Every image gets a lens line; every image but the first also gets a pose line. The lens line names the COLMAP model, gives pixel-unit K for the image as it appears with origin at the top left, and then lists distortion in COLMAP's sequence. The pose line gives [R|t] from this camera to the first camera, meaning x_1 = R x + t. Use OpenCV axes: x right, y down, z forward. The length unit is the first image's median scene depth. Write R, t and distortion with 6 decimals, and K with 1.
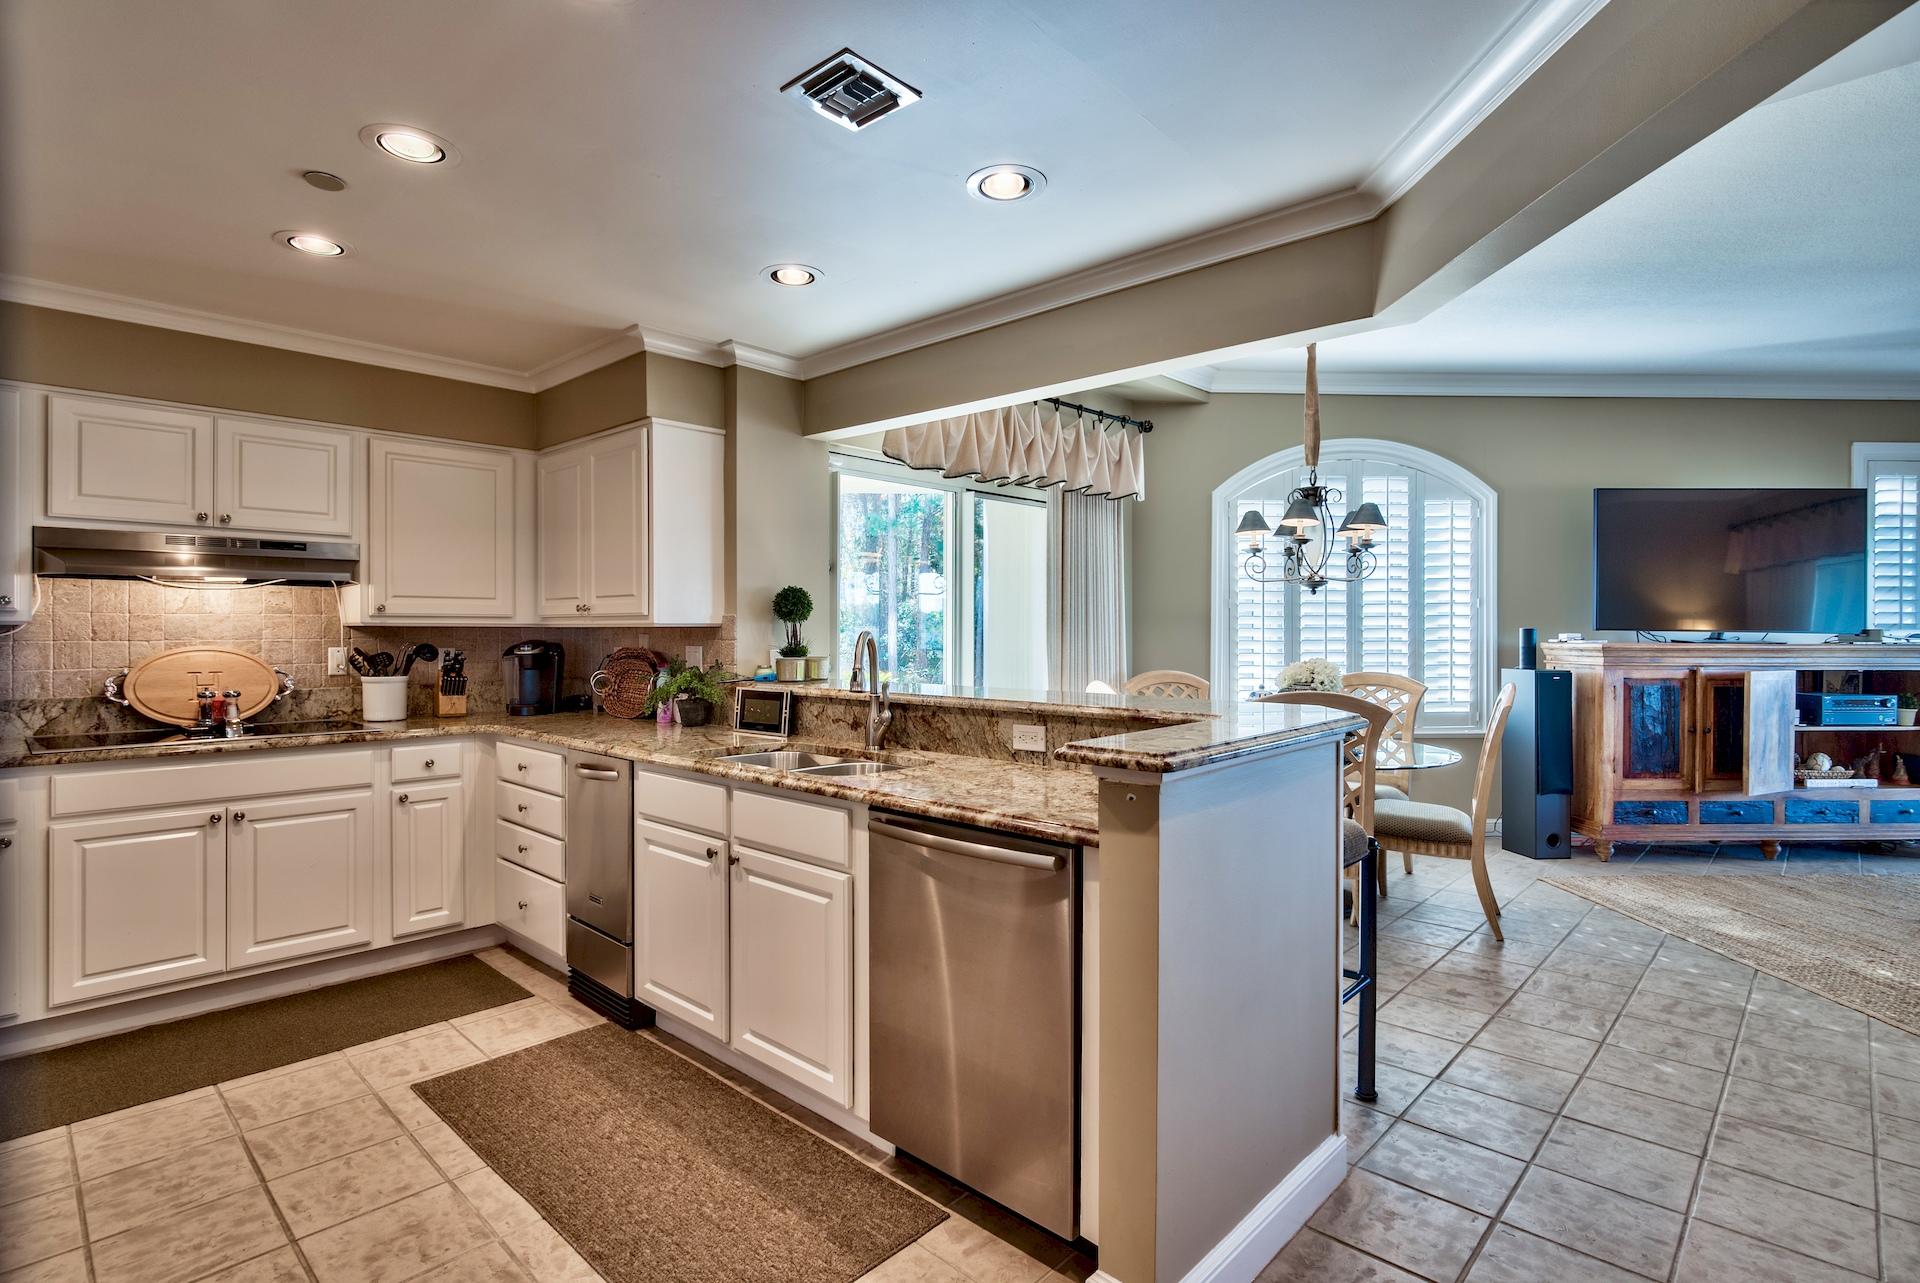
lens RADIAL K [[953.6, 0, 950.5], [0, 953.6, 636.2], [0, 0, 1]] dist [-0.001117, -0.000044]
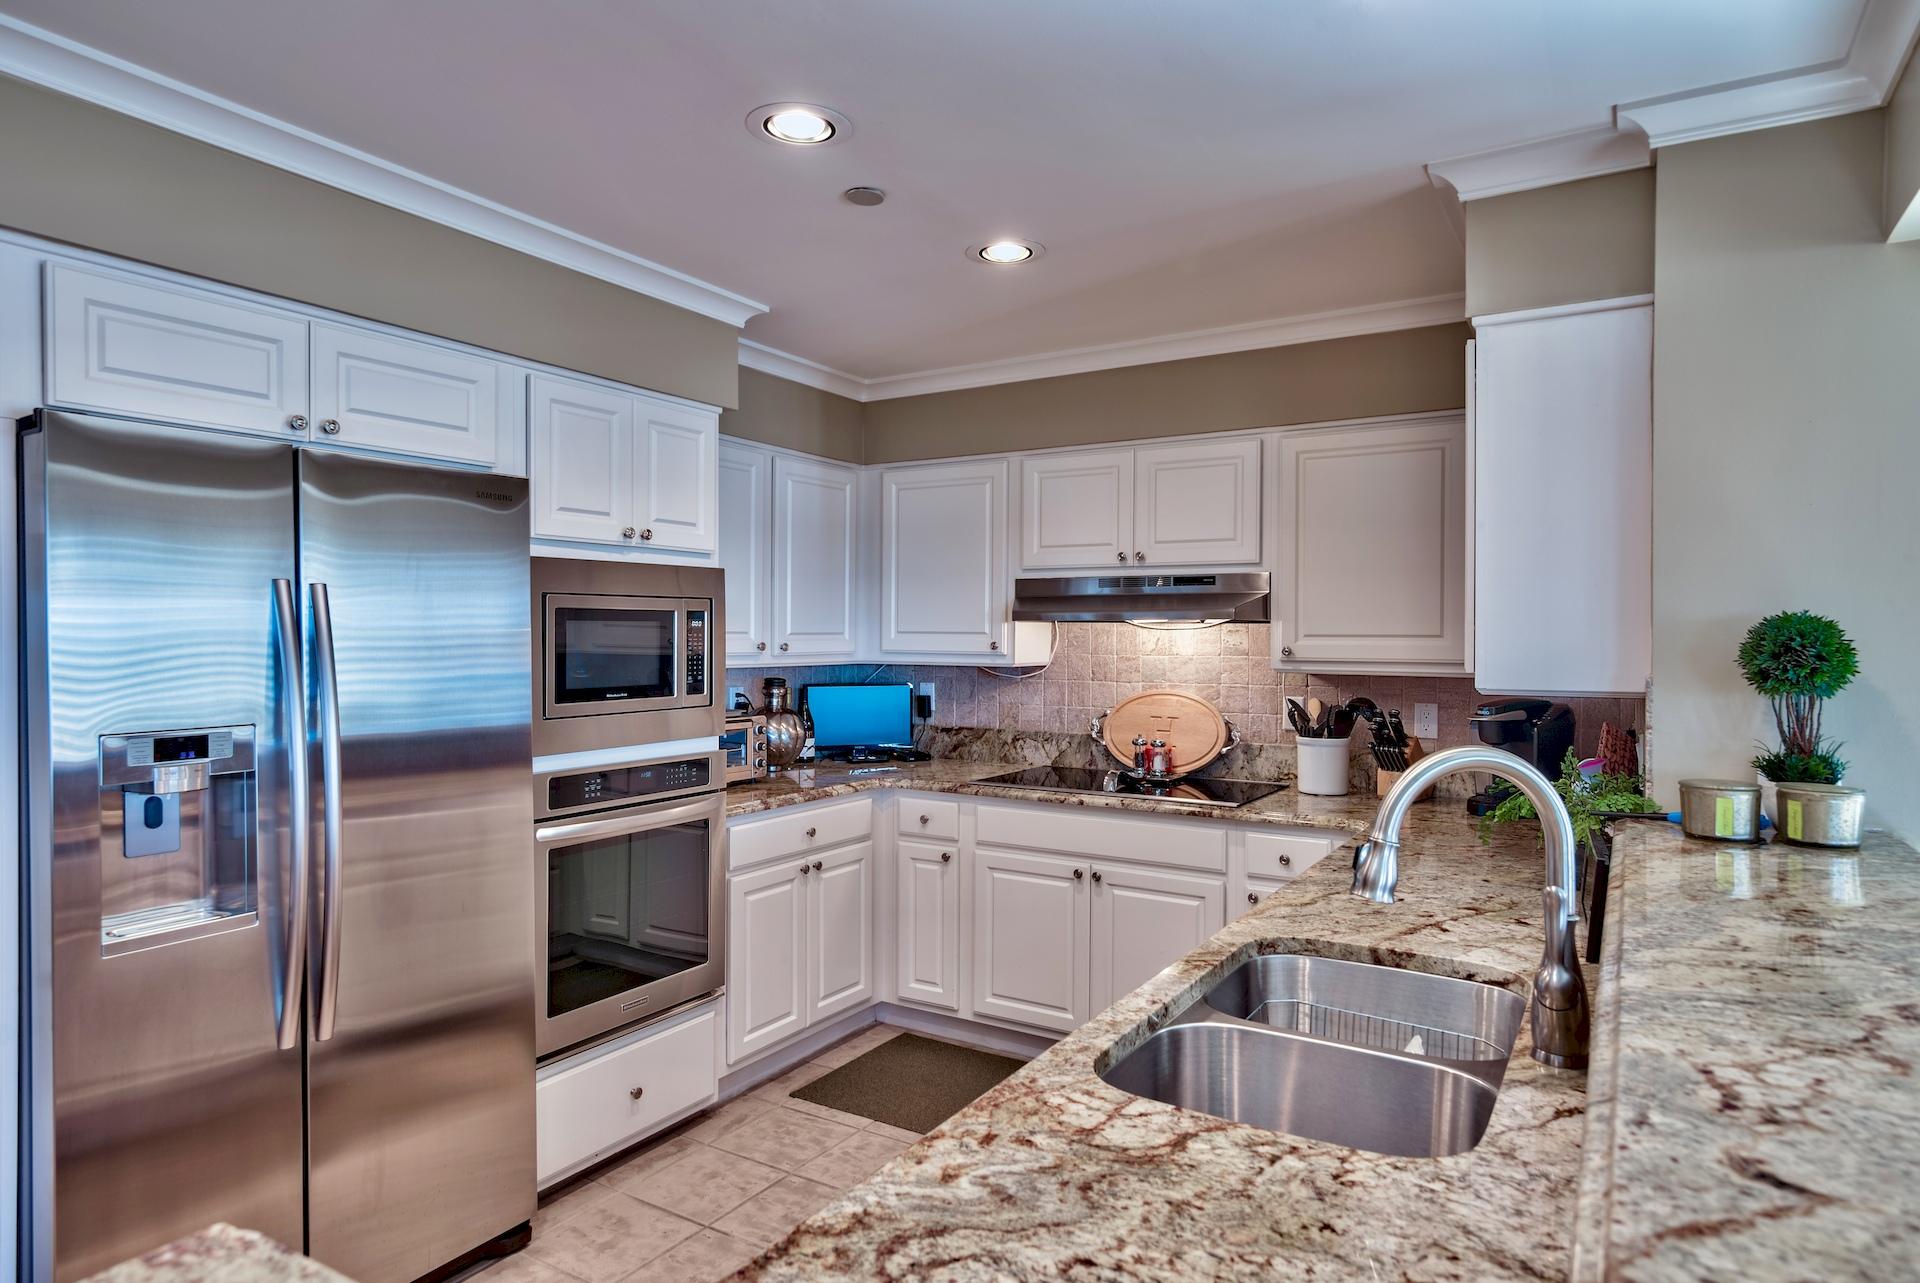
lens RADIAL K [[1132.0, 0, 962.5], [0, 1132.0, 647.3], [0, 0, 1]] dist [0.039516, -0.001420]
pose [[0.212730, 0.010587, -0.977054, 0.278432], [-0.012163, 0.999893, 0.008186, -0.038894], [0.977035, 0.010142, 0.212836, 0.564590]]
